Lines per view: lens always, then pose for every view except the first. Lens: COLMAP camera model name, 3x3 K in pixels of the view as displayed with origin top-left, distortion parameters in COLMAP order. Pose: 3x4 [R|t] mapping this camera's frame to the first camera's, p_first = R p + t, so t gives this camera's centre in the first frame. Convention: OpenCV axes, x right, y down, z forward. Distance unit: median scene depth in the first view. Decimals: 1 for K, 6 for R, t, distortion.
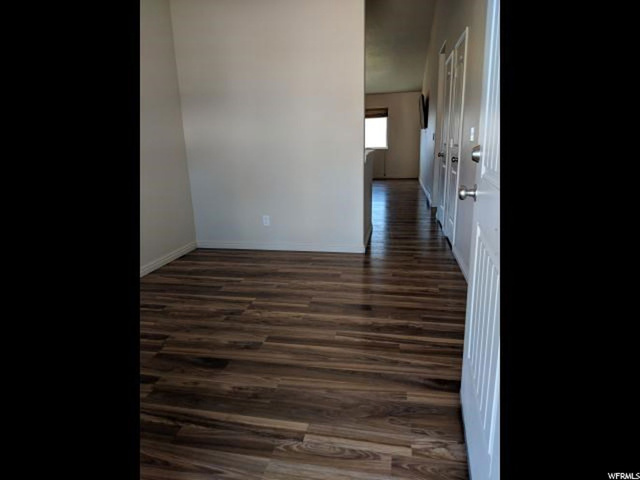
lens RADIAL K [[383.4, 0, 328.1], [0, 383.4, 239.6], [0, 0, 1]] dist [0.101274, -0.176171]
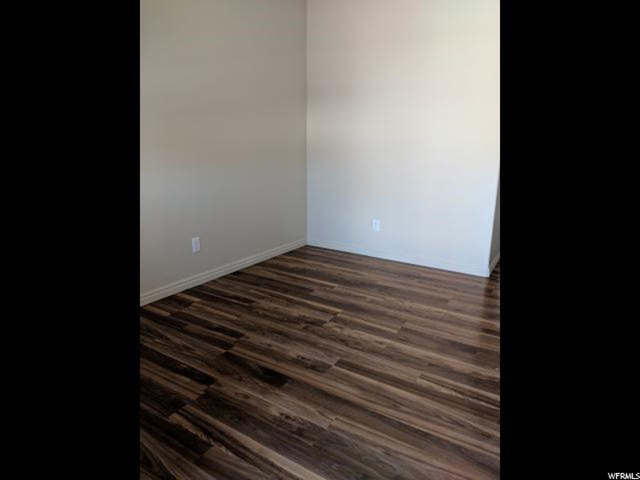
lens RADIAL K [[383.4, 0, 328.1], [0, 383.4, 239.6], [0, 0, 1]] dist [0.101274, -0.176171]
pose [[0.929199, 0.126081, -0.347408, 0.086147], [-0.126201, 0.991752, 0.022381, -0.034066], [0.347364, 0.023047, 0.937447, 0.154309]]
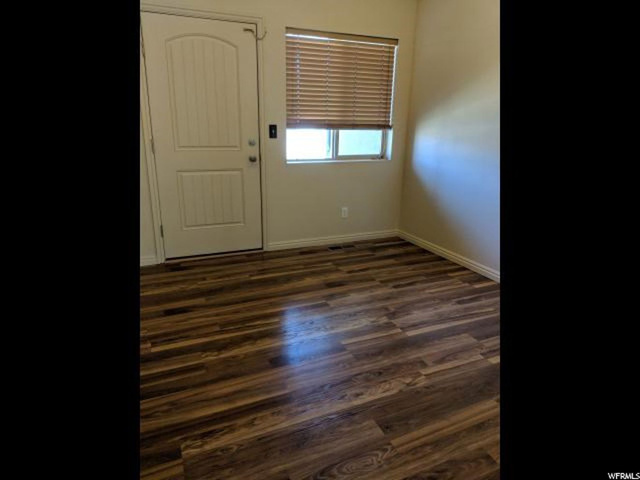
lens RADIAL K [[383.4, 0, 328.1], [0, 383.4, 239.6], [0, 0, 1]] dist [0.101274, -0.176171]
pose [[-0.823354, 0.176713, -0.539315, 0.429679], [-0.135479, 0.861614, 0.489149, -0.478854], [0.551121, 0.475808, -0.685472, 1.608858]]
